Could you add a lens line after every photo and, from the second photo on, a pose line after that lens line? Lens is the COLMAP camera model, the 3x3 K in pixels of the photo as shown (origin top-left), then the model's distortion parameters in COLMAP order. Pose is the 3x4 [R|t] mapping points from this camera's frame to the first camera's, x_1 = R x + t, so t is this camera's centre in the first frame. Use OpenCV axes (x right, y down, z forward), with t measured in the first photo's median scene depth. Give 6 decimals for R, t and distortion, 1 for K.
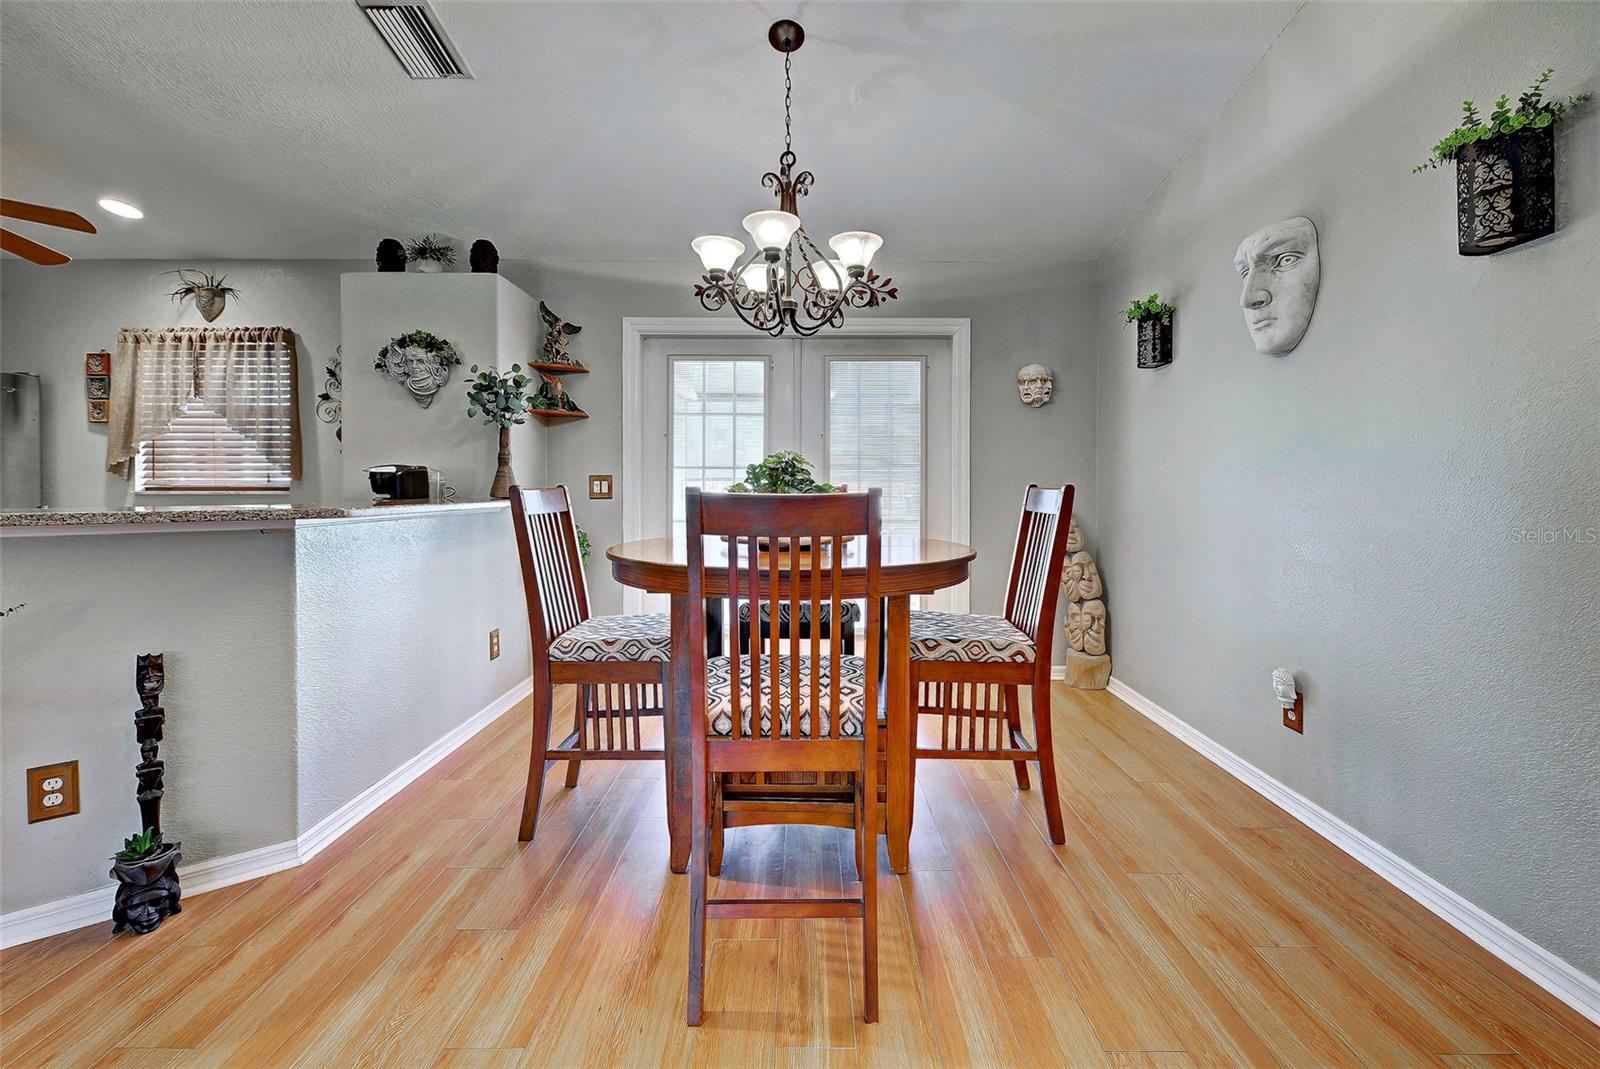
lens RADIAL K [[659.1, 0, 810.8], [0, 659.1, 493.6], [0, 0, 1]] dist [0.007914, -0.004641]
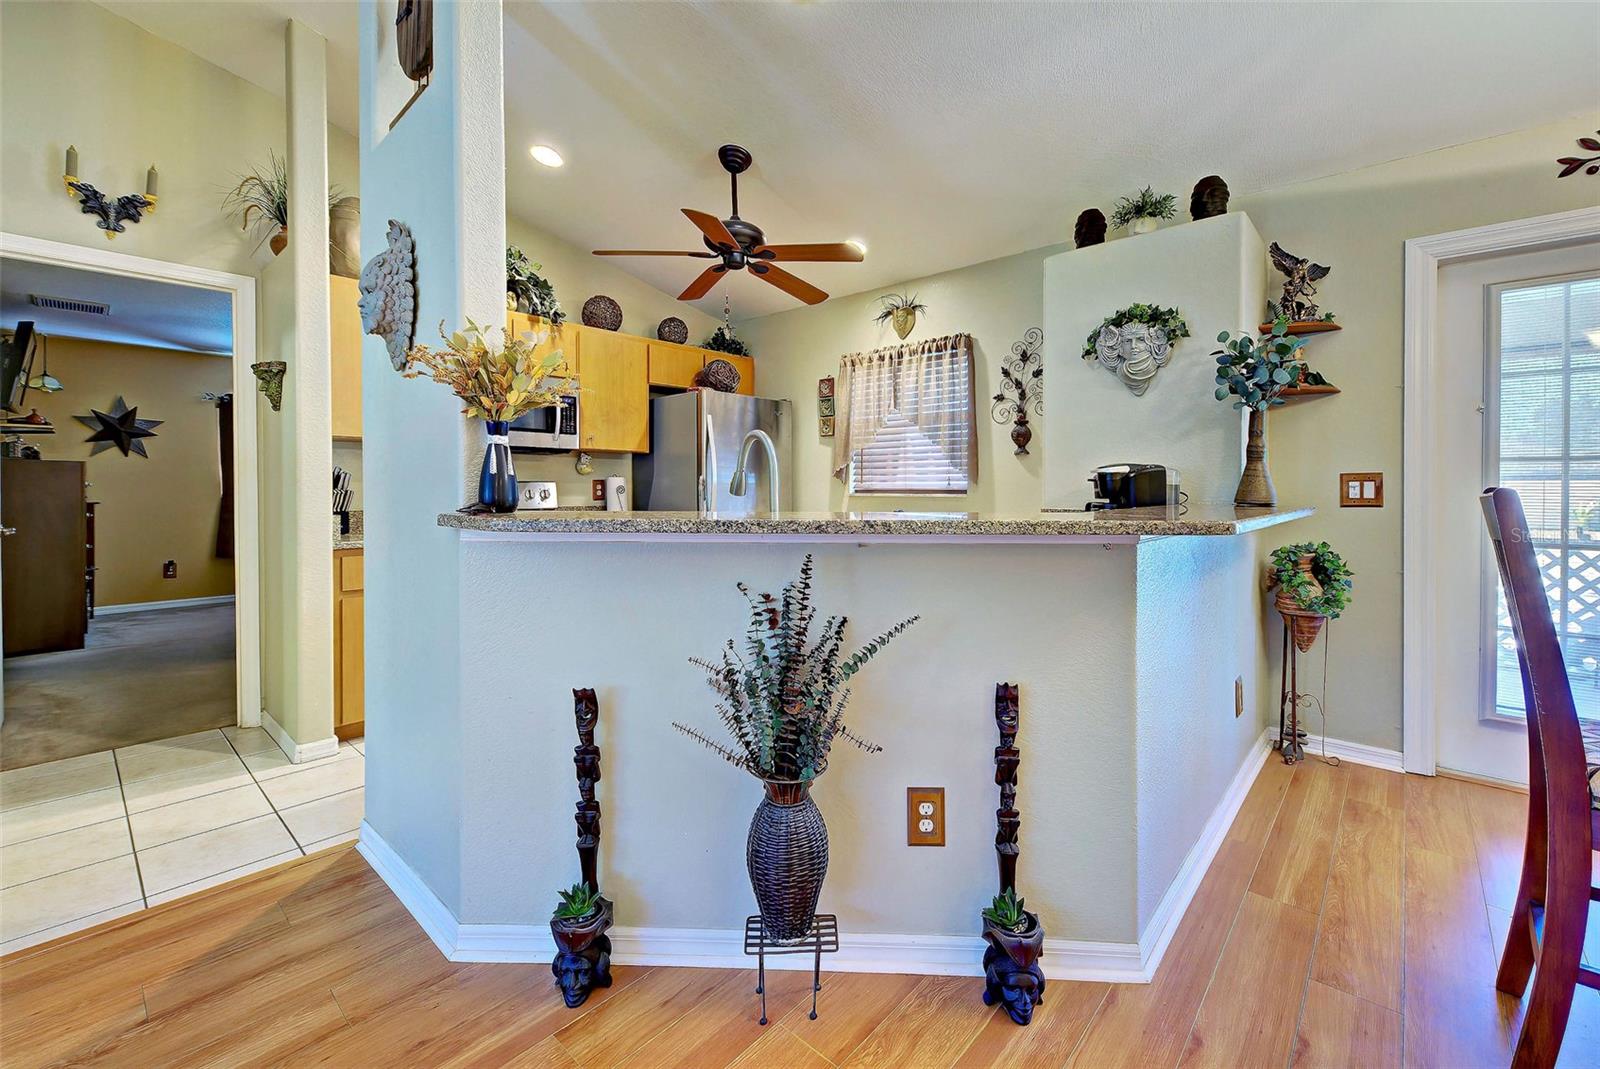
lens RADIAL K [[659.1, 0, 822.9], [0, 659.1, 502.3], [0, 0, 1]] dist [0.007914, -0.004641]
pose [[0.748165, 0.013849, -0.663368, -0.283172], [-0.006890, 0.999890, 0.013103, -0.002056], [0.663477, -0.005232, 0.748178, 0.090884]]
